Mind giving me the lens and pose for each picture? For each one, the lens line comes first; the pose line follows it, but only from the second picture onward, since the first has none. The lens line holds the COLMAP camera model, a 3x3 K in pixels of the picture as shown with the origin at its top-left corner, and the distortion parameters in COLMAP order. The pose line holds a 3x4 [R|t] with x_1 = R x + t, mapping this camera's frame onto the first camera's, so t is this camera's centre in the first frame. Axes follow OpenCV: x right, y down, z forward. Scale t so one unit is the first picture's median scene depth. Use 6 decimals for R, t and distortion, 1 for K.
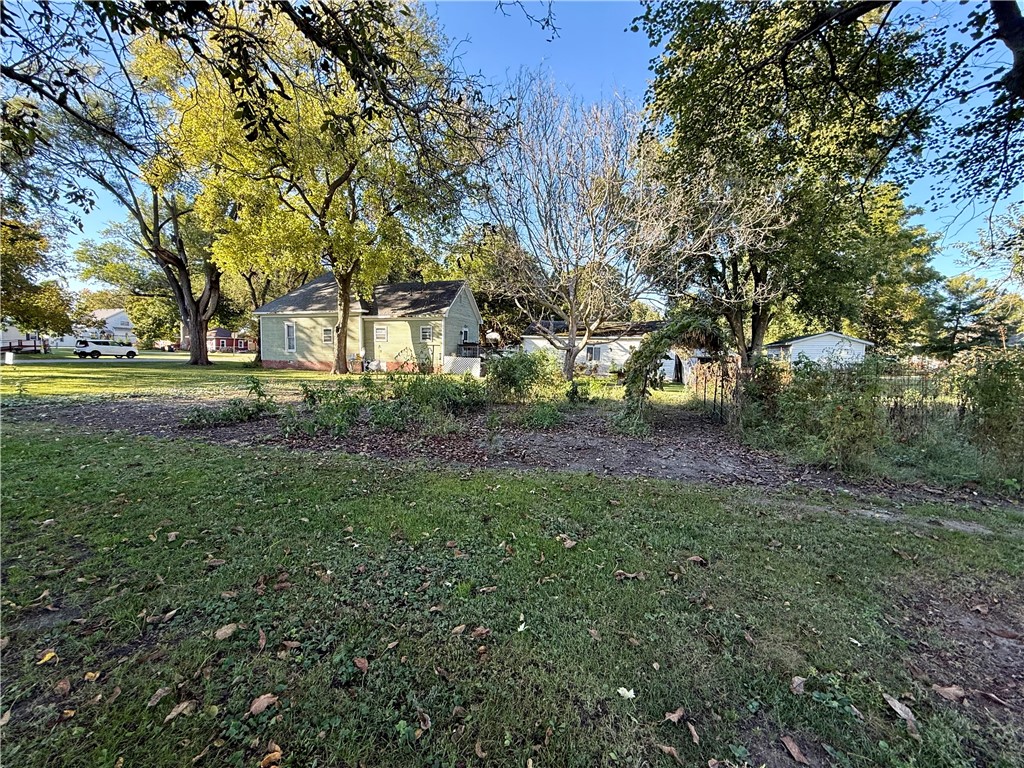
lens RADIAL K [[408.1, 0, 511.4], [0, 408.1, 382.3], [0, 0, 1]] dist [-0.000738, 0.000446]
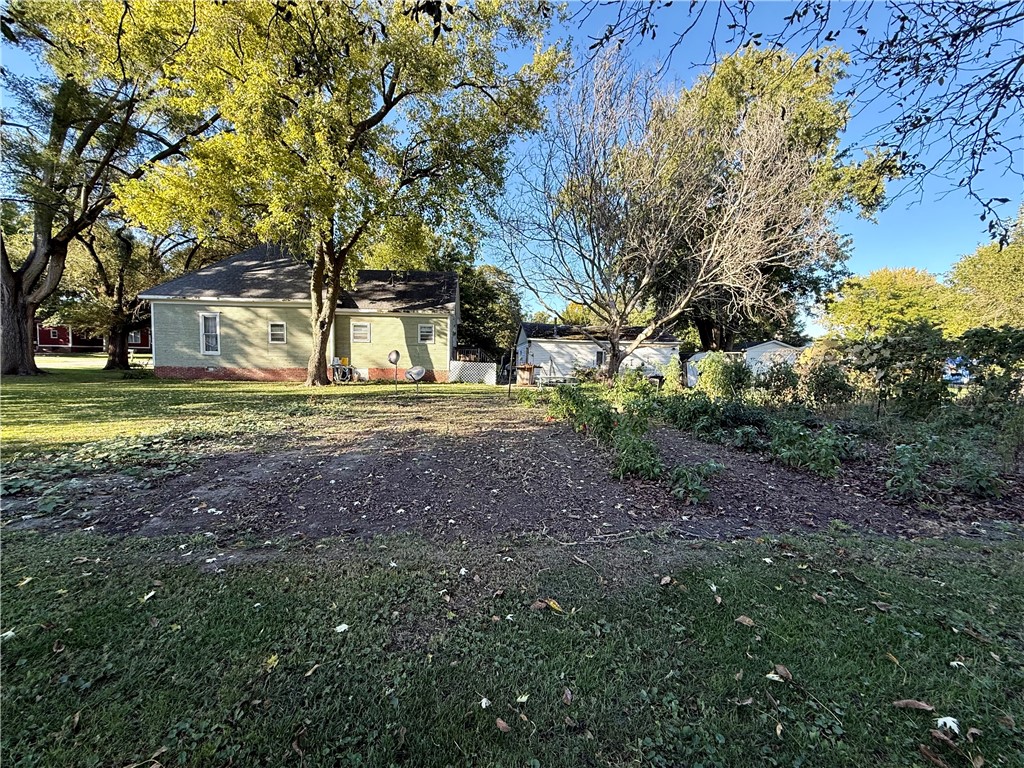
lens RADIAL K [[408.1, 0, 512.2], [0, 408.1, 382.7], [0, 0, 1]] dist [-0.000738, 0.000446]
pose [[0.930948, -0.018317, 0.364693, -0.322769], [0.021371, 0.999762, -0.004340, -0.012933], [-0.364527, 0.011834, 0.931118, 0.162800]]
